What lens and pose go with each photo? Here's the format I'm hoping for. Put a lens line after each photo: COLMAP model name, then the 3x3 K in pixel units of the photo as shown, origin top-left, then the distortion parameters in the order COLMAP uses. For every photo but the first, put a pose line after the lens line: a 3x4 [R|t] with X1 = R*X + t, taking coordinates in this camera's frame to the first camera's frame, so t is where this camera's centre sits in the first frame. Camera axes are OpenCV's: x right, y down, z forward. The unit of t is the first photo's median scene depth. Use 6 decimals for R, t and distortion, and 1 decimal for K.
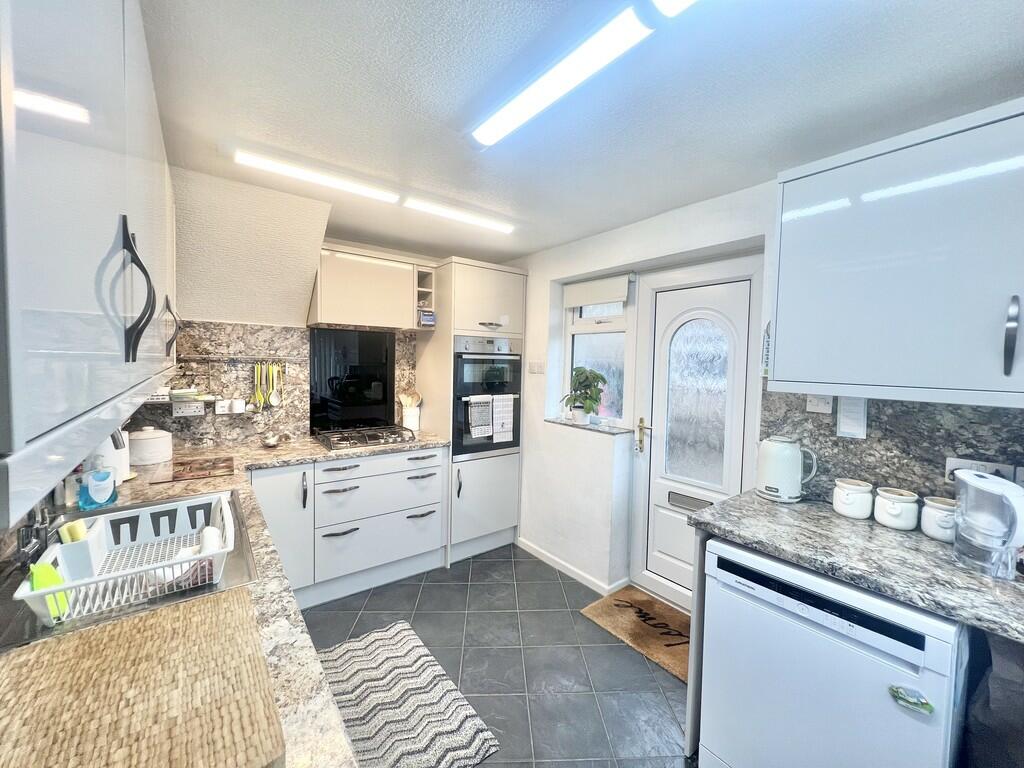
lens RADIAL K [[411.2, 0, 513.2], [0, 411.2, 381.7], [0, 0, 1]] dist [-0.001172, -0.000027]
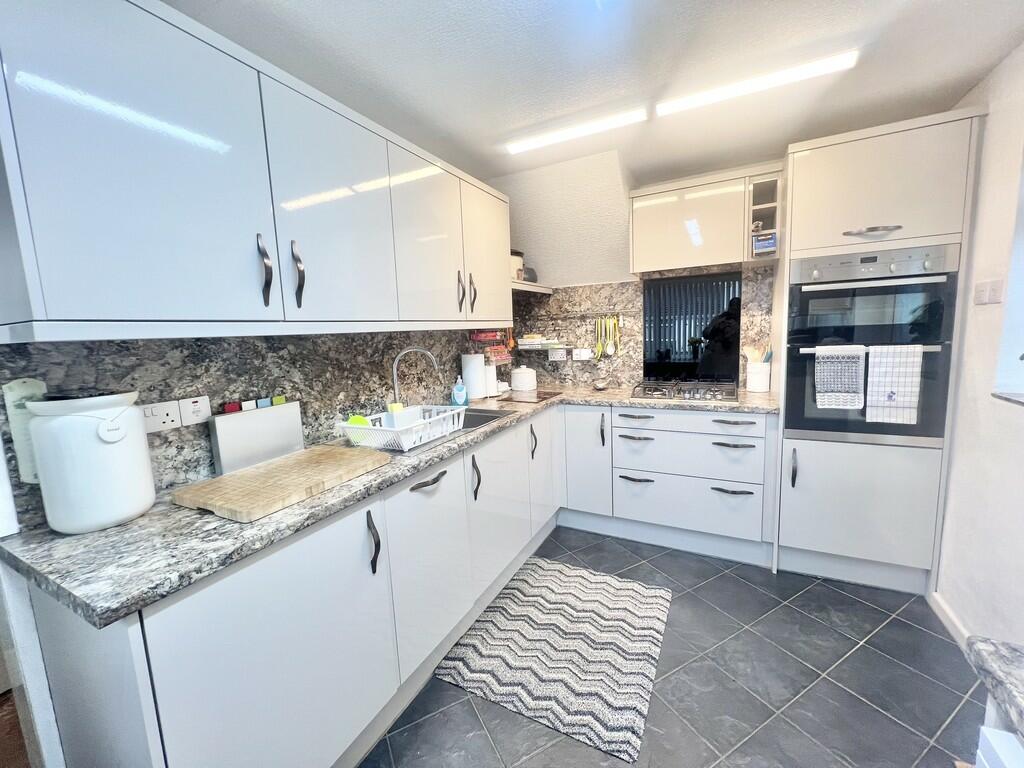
lens RADIAL K [[411.2, 0, 513.2], [0, 411.2, 381.7], [0, 0, 1]] dist [-0.001172, -0.000027]
pose [[0.422266, 0.072856, -0.903540, 0.333677], [0.005201, 0.996554, 0.082787, 0.037209], [0.906457, -0.039658, 0.420431, 0.282061]]
